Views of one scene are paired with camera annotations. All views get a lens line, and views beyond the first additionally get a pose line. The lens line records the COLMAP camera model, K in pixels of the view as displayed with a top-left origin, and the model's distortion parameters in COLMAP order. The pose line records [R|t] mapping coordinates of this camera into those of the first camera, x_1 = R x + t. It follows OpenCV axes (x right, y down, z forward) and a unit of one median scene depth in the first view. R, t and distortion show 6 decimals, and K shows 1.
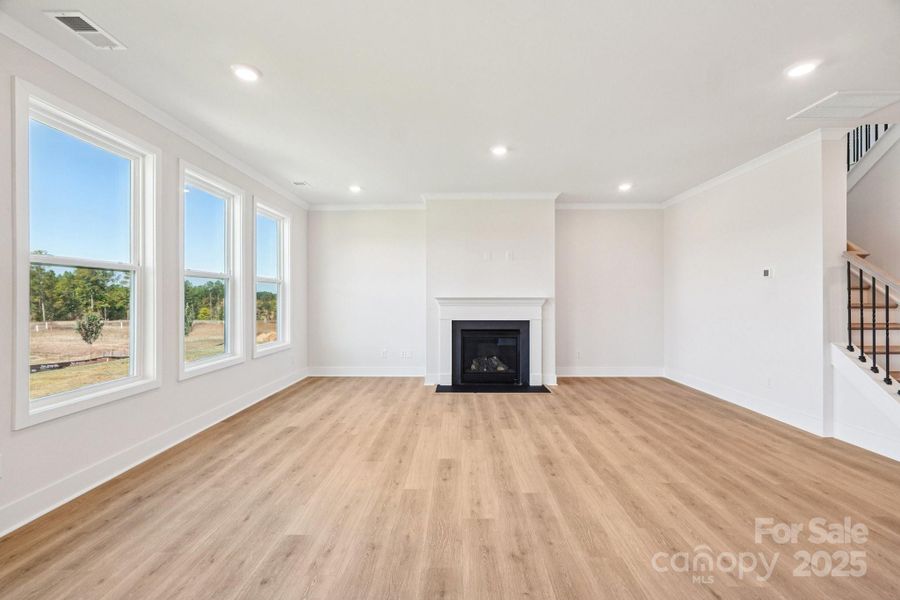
lens RADIAL K [[397.7, 0, 450.0], [0, 397.7, 300.0], [0, 0, 1]] dist [0.007853, 0.000255]
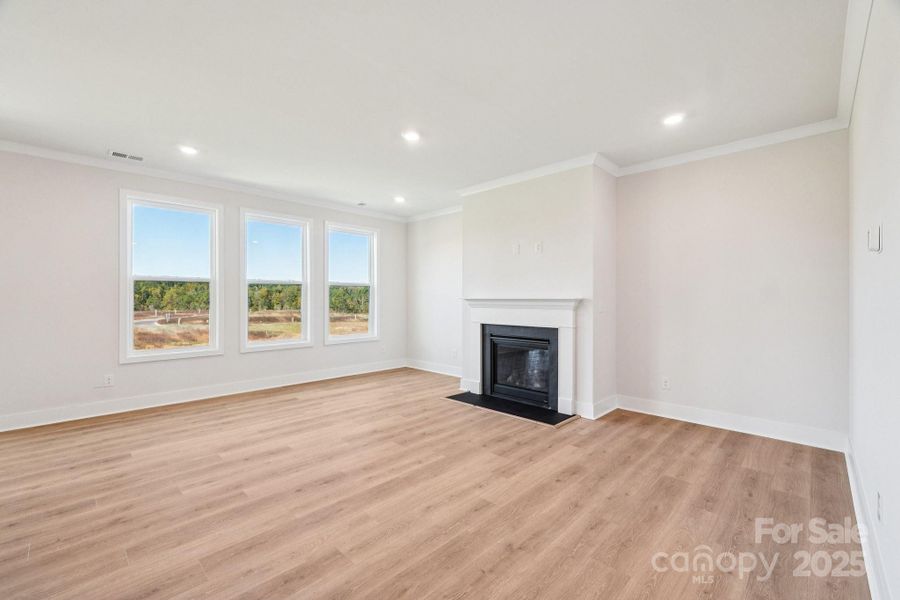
lens RADIAL K [[387.2, 0, 450.0], [0, 387.2, 300.0], [0, 0, 1]] dist [-0.004553, 0.000551]
pose [[0.700912, 0.000459, -0.713248, 0.881958], [0.002806, 0.999990, 0.003401, -0.009394], [0.713242, -0.004385, 0.700904, 0.472984]]
